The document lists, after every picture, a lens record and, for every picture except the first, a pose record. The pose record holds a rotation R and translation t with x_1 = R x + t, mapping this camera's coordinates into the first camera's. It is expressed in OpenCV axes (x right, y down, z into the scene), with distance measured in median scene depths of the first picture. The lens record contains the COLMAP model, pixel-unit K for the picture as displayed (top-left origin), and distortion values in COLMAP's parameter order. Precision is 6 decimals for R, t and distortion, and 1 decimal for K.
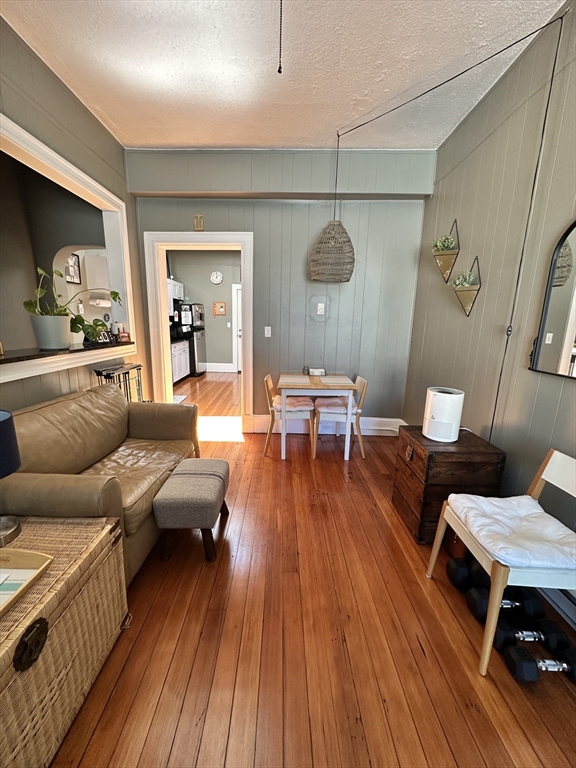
lens RADIAL K [[305.5, 0, 287.4], [0, 305.5, 383.1], [0, 0, 1]] dist [-0.002322, 0.000366]
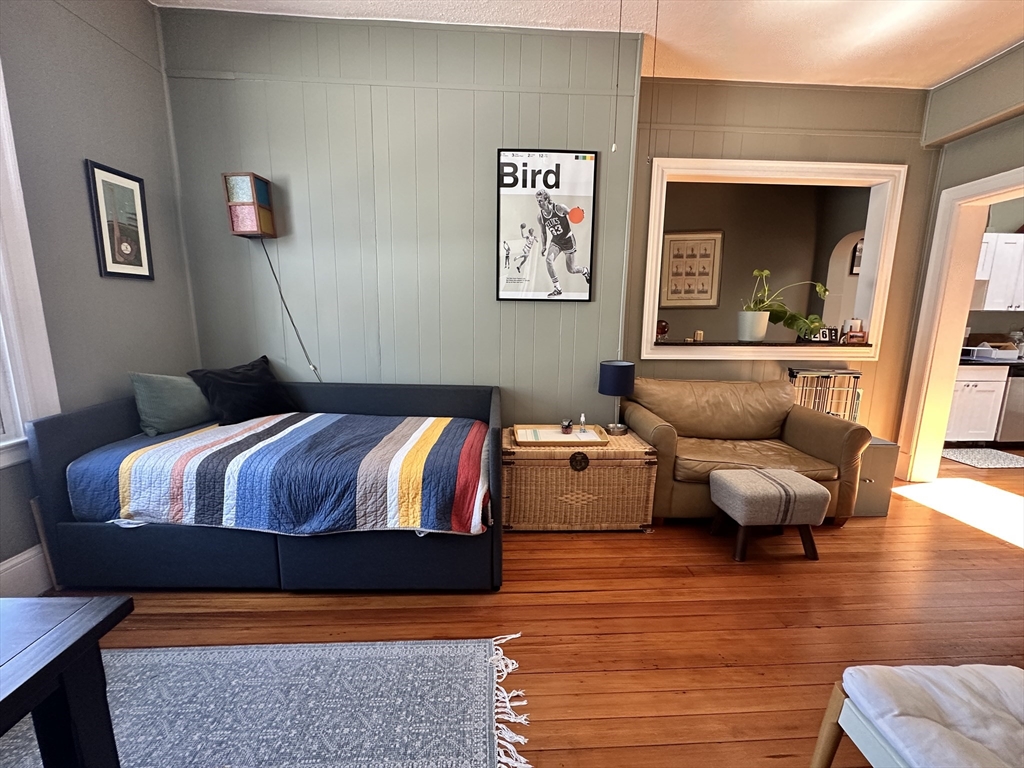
lens RADIAL K [[408.2, 0, 511.2], [0, 408.2, 384.7], [0, 0, 1]] dist [-0.003777, -0.000249]
pose [[0.039409, 0.147277, -0.988310, 0.514225], [-0.208306, 0.968558, 0.136028, 0.014279], [0.977269, 0.200510, 0.068849, 0.065131]]
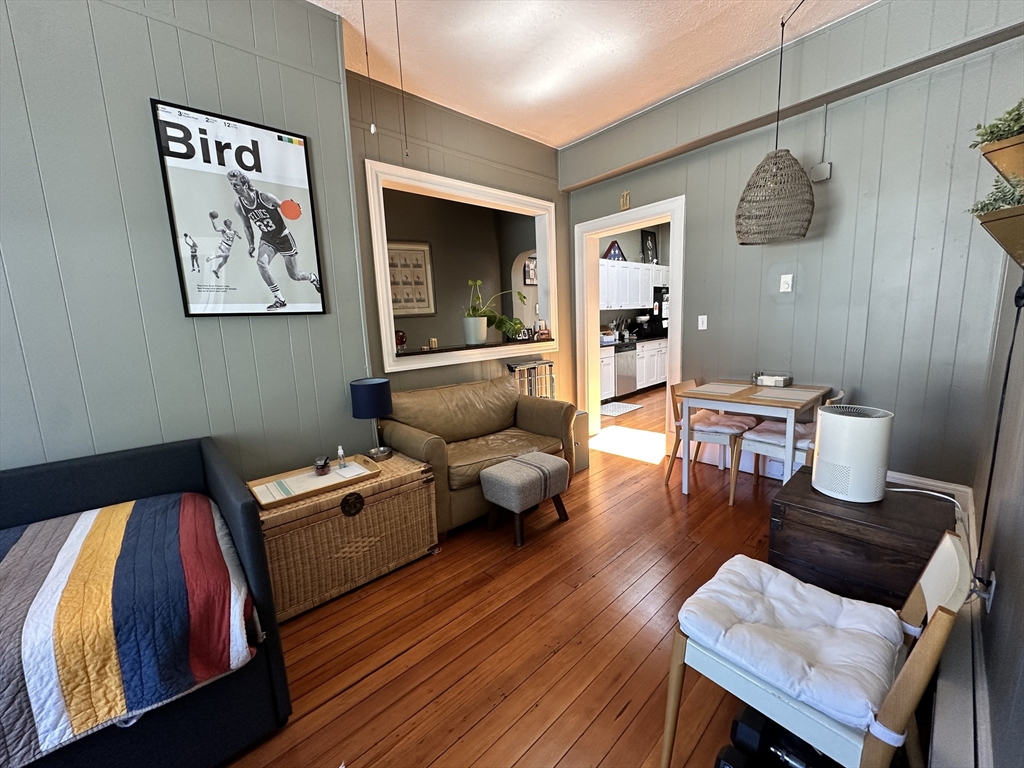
lens RADIAL K [[407.4, 0, 510.3], [0, 407.4, 384.5], [0, 0, 1]] dist [-0.002322, 0.000366]
pose [[0.673916, 0.065967, -0.735857, 0.406195], [-0.090012, 0.995917, 0.006846, 0.017604], [0.733304, 0.061622, 0.677103, 0.007824]]
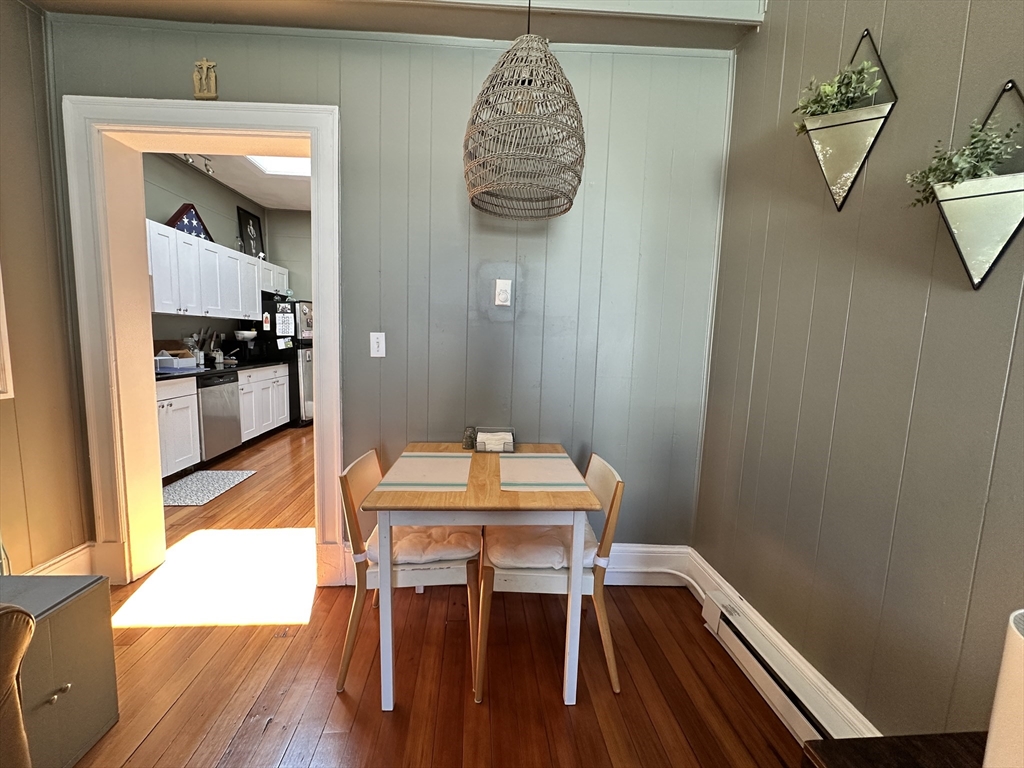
lens RADIAL K [[408.2, 0, 511.2], [0, 408.2, 384.7], [0, 0, 1]] dist [-0.003777, -0.000249]
pose [[0.997656, 0.003845, 0.068320, 0.091758], [0.002310, 0.995959, -0.089775, -0.071559], [-0.068389, 0.089723, 0.993616, 0.500379]]
